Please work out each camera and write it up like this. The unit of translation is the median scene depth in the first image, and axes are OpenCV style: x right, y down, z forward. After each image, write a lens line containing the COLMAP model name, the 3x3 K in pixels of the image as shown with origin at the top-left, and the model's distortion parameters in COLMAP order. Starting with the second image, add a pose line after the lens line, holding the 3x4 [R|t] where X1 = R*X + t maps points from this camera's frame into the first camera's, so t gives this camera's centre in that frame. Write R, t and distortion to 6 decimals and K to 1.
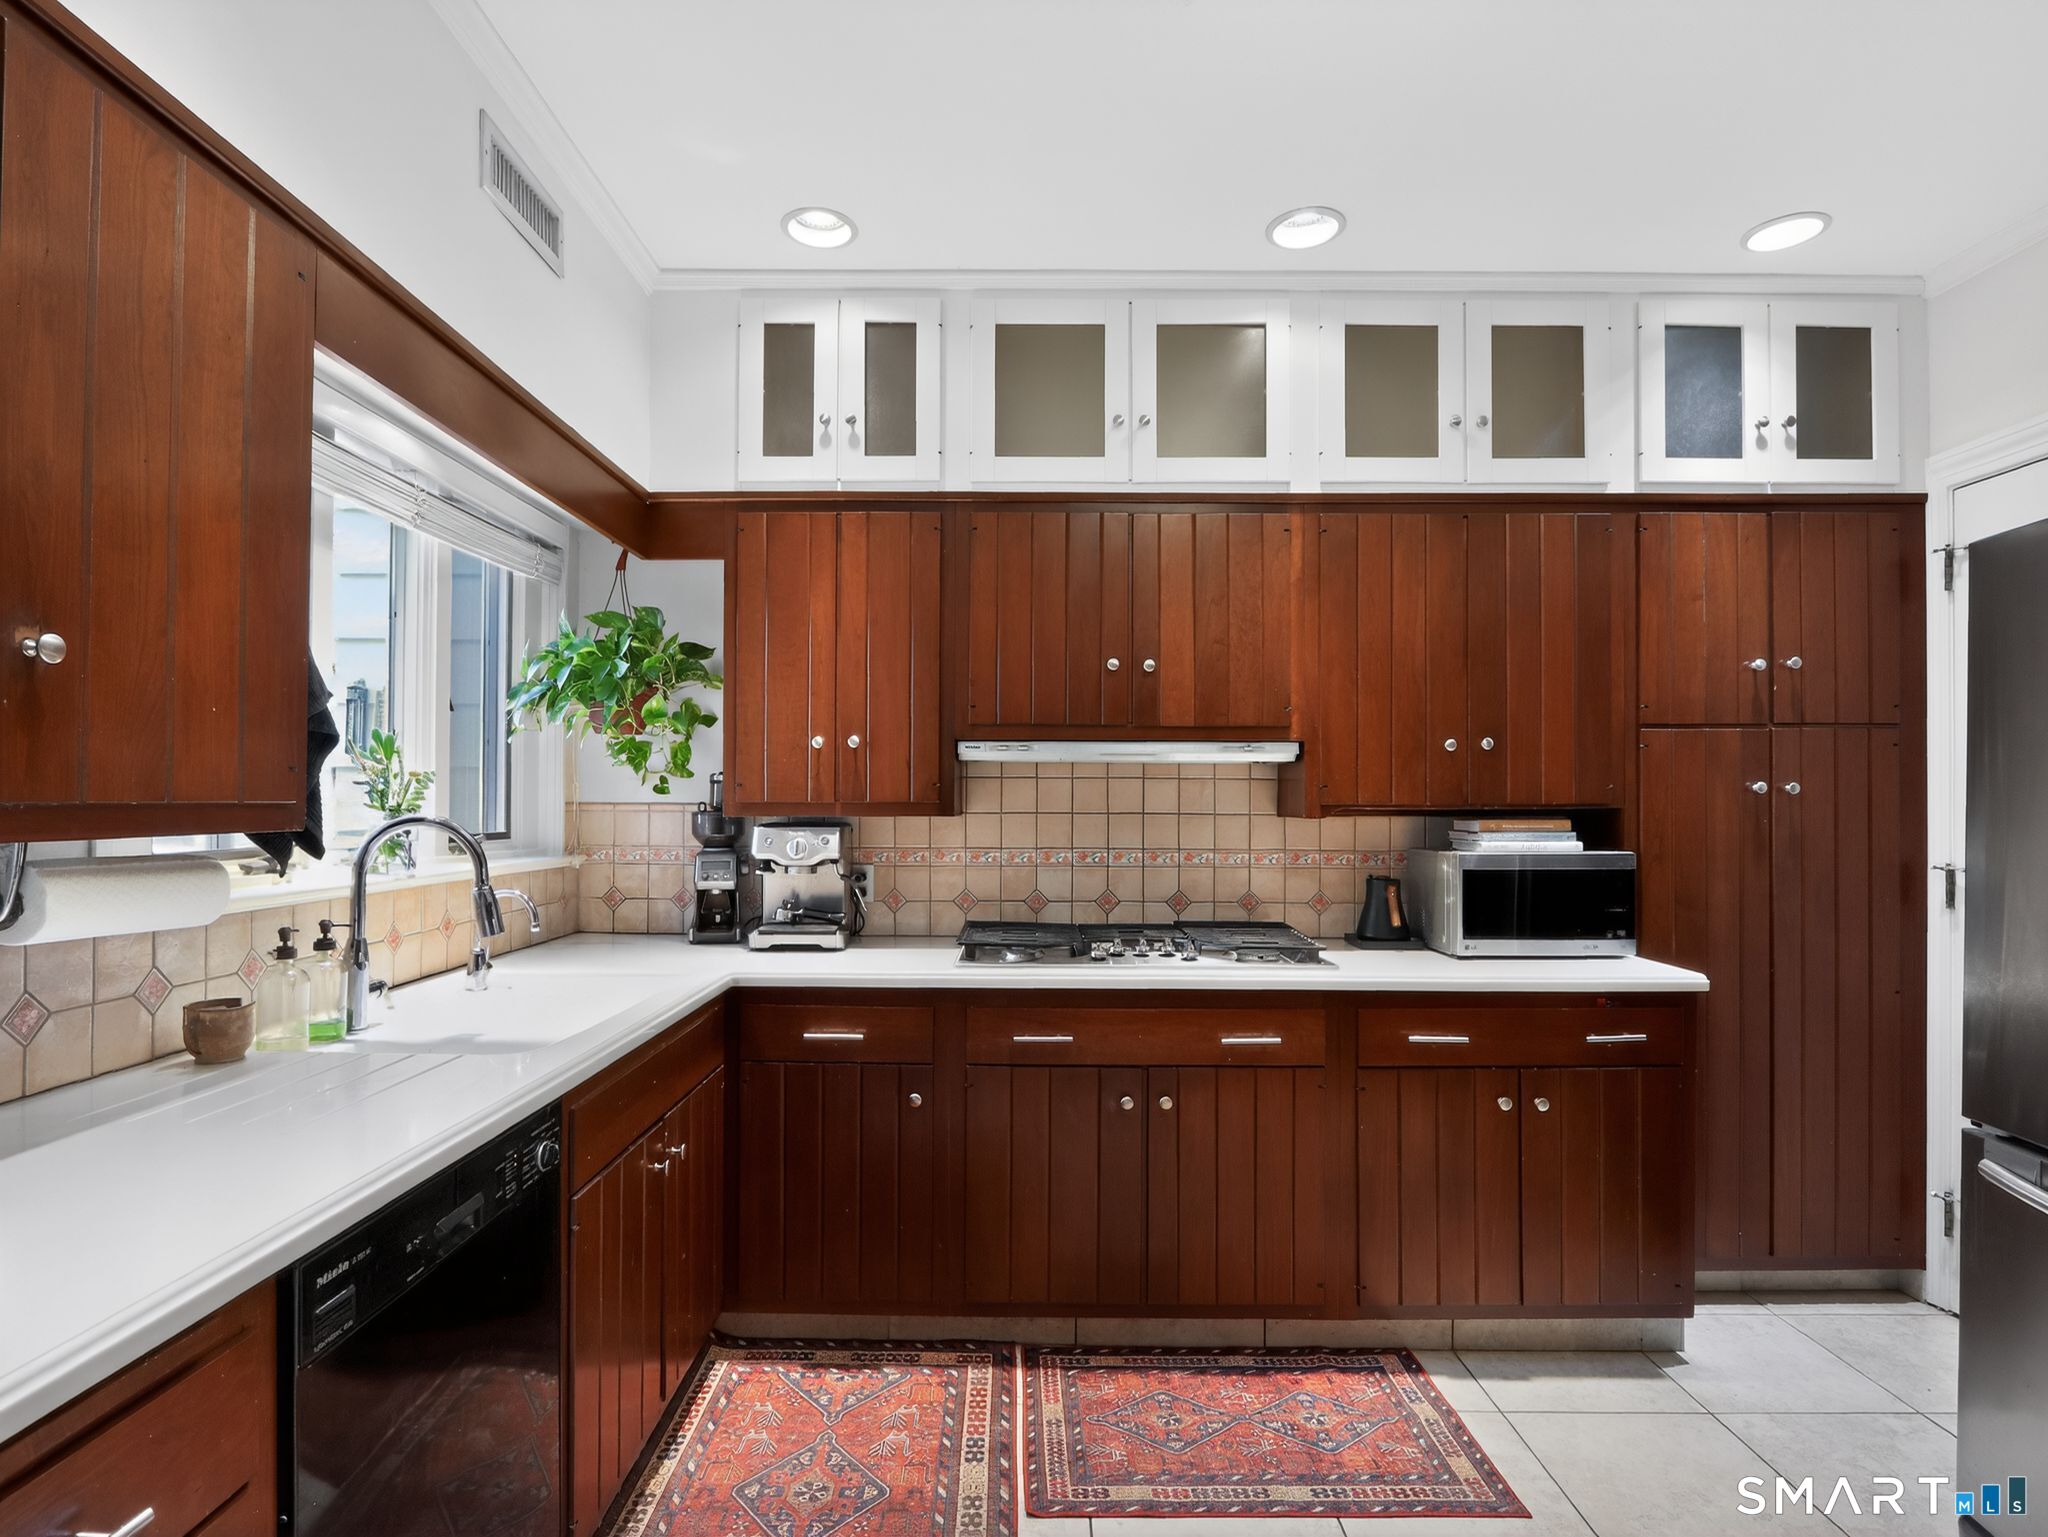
lens RADIAL K [[1136.7, 0, 1024.0], [0, 1136.7, 768.5], [0, 0, 1]] dist [-0.020642, 0.003016]
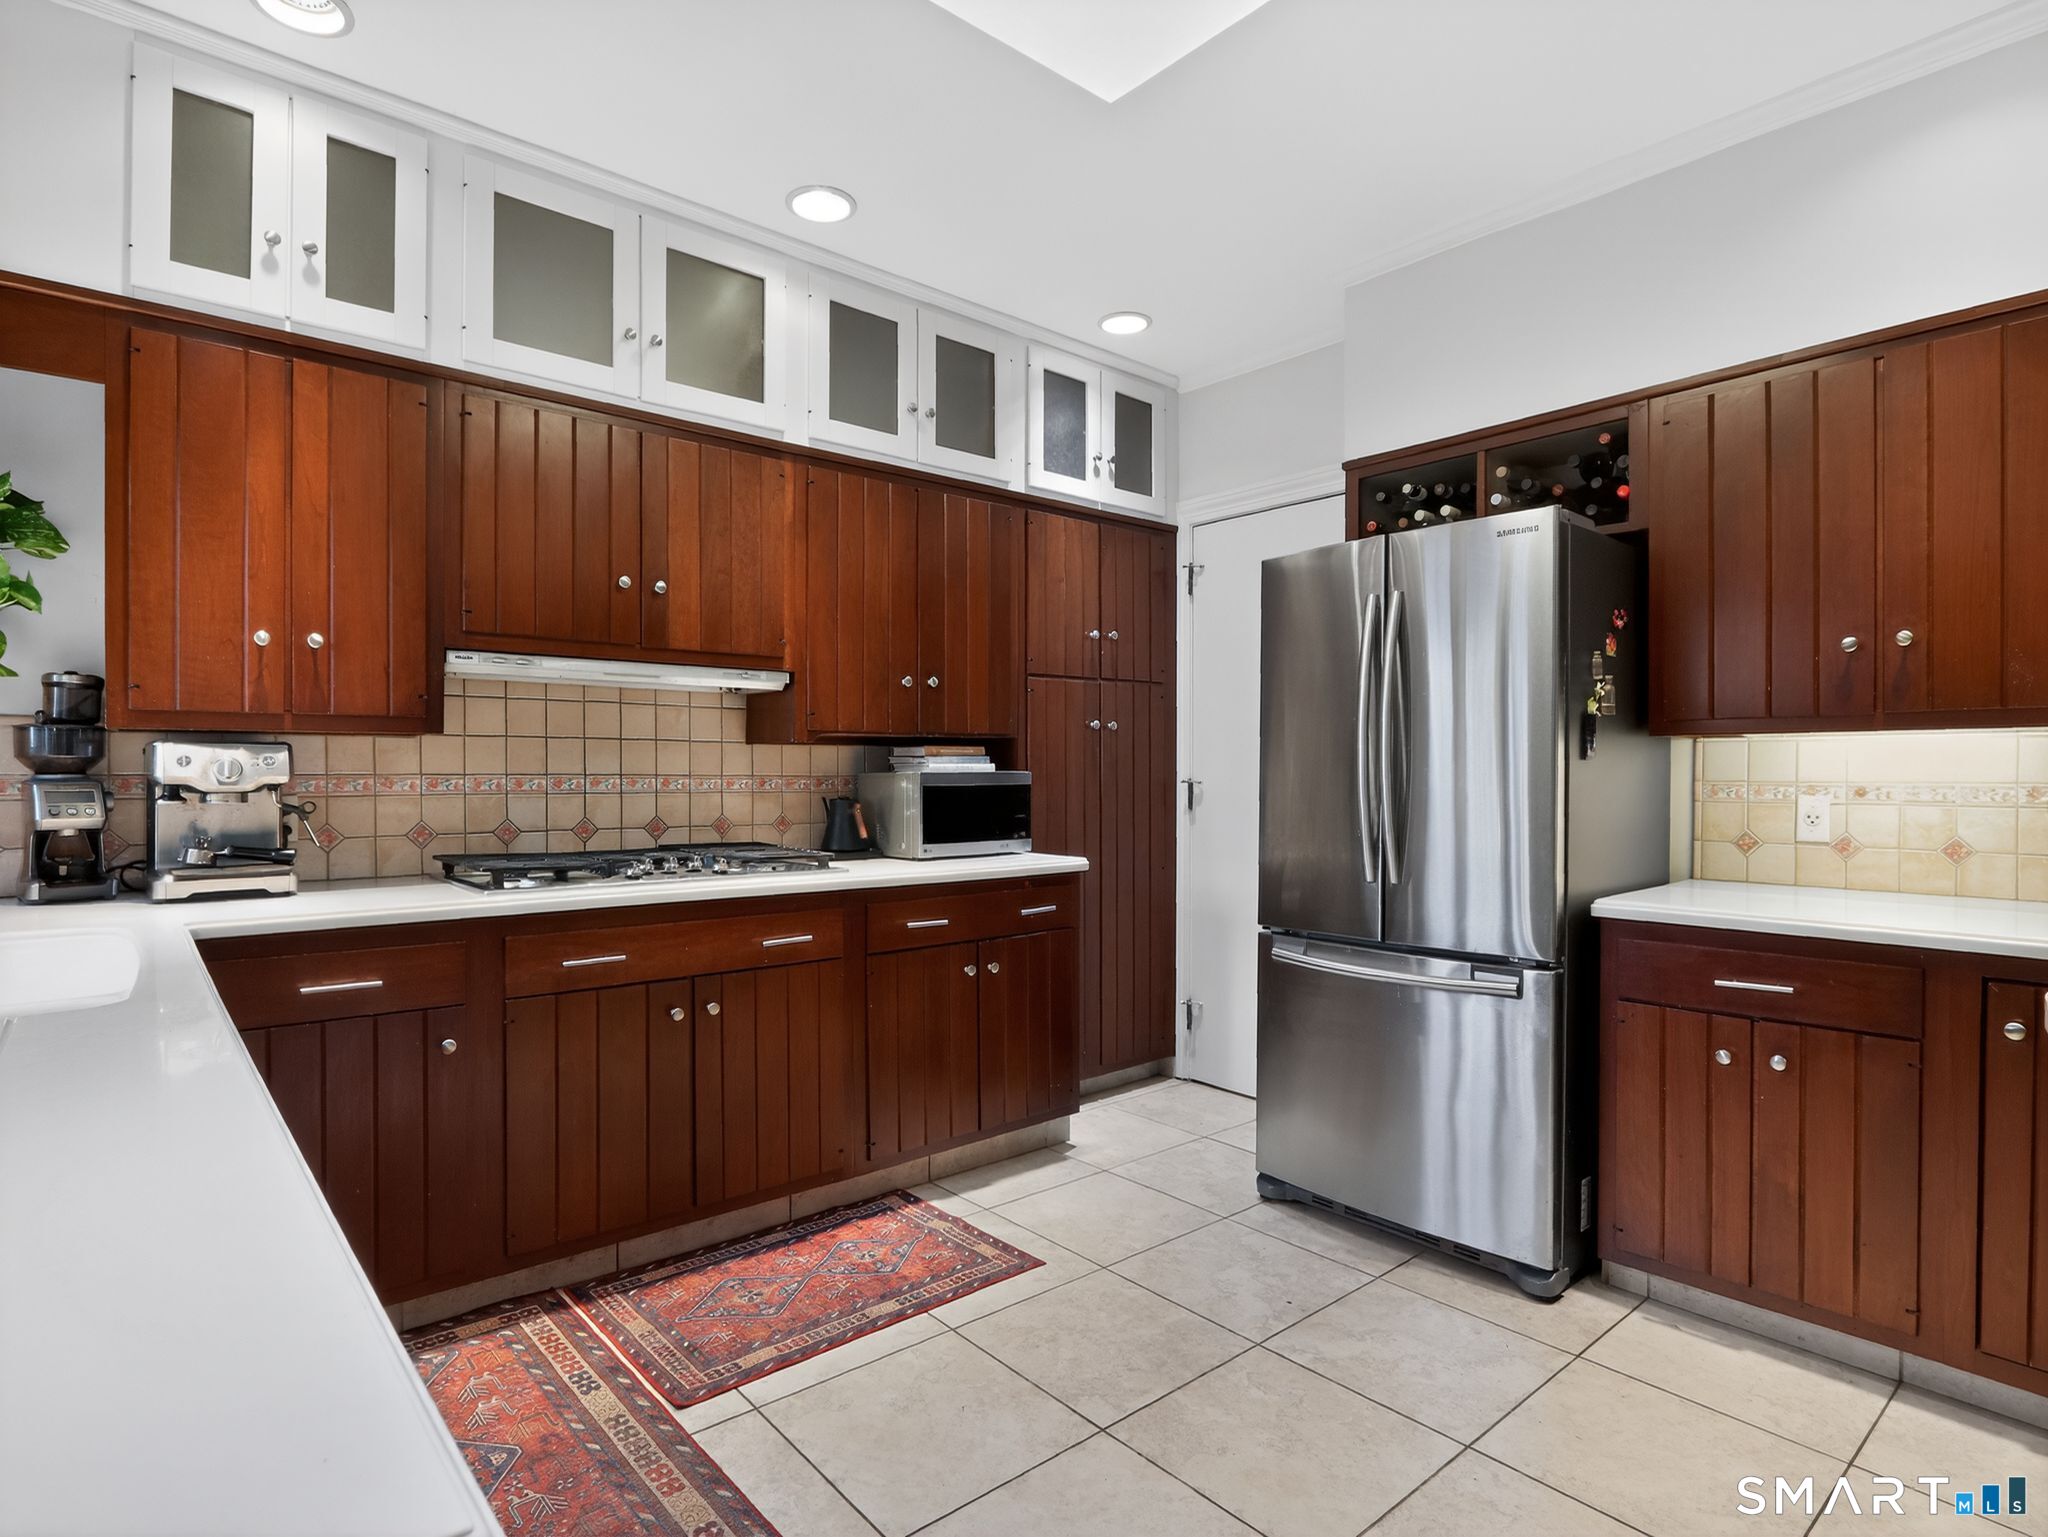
lens RADIAL K [[1199.3, 0, 1024.0], [0, 1199.3, 768.5], [0, 0, 1]] dist [-0.017971, 0.000468]
pose [[0.714044, 0.005356, 0.700080, -0.411285], [-0.014294, 0.999874, 0.006929, 0.059243], [-0.699955, -0.014955, 0.714031, 0.021122]]
